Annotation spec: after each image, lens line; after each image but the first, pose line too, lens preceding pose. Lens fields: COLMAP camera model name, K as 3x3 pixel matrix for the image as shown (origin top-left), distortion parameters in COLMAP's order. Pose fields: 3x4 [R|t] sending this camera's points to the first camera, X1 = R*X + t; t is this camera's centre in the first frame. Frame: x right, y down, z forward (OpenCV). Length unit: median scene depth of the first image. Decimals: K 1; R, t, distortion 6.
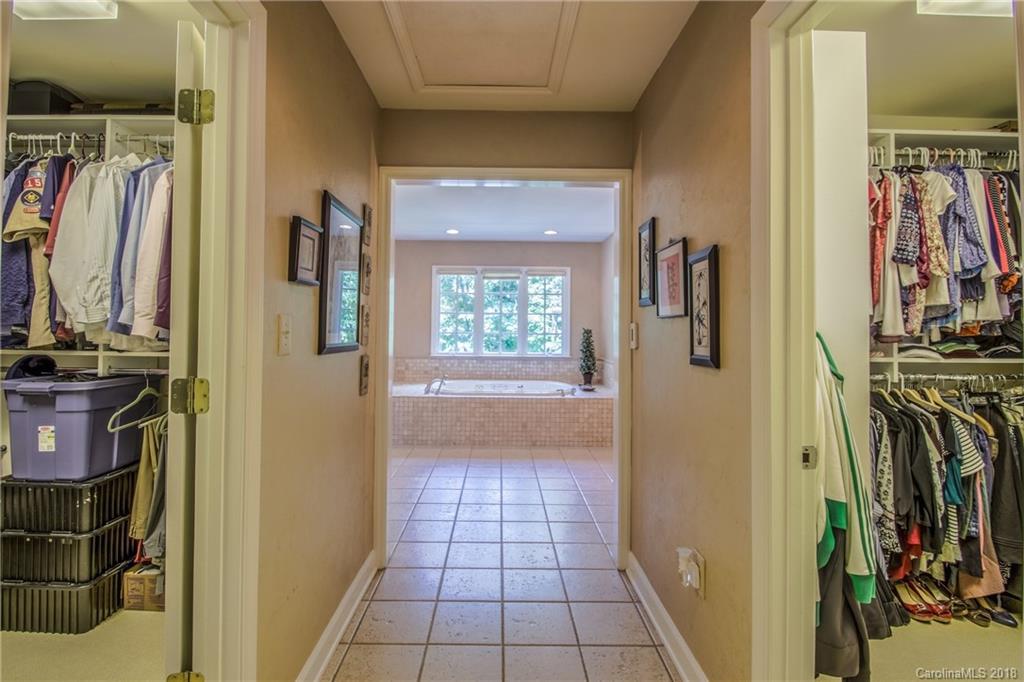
lens RADIAL K [[480.5, 0, 508.8], [0, 480.5, 337.6], [0, 0, 1]] dist [-0.008252, -0.006785]
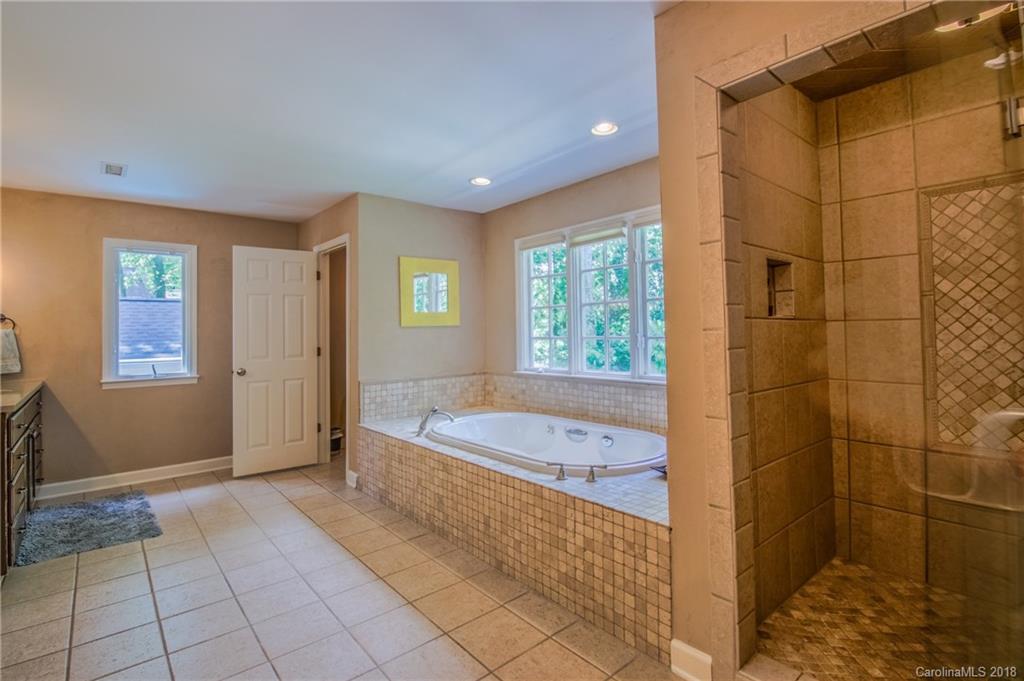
lens RADIAL K [[480.5, 0, 510.5], [0, 480.5, 330.5], [0, 0, 1]] dist [-0.008252, -0.006785]
pose [[0.637573, -0.026272, -0.769942, 0.439286], [0.009600, 0.999612, -0.026160, -0.004490], [0.770330, 0.009287, 0.637578, 0.696025]]
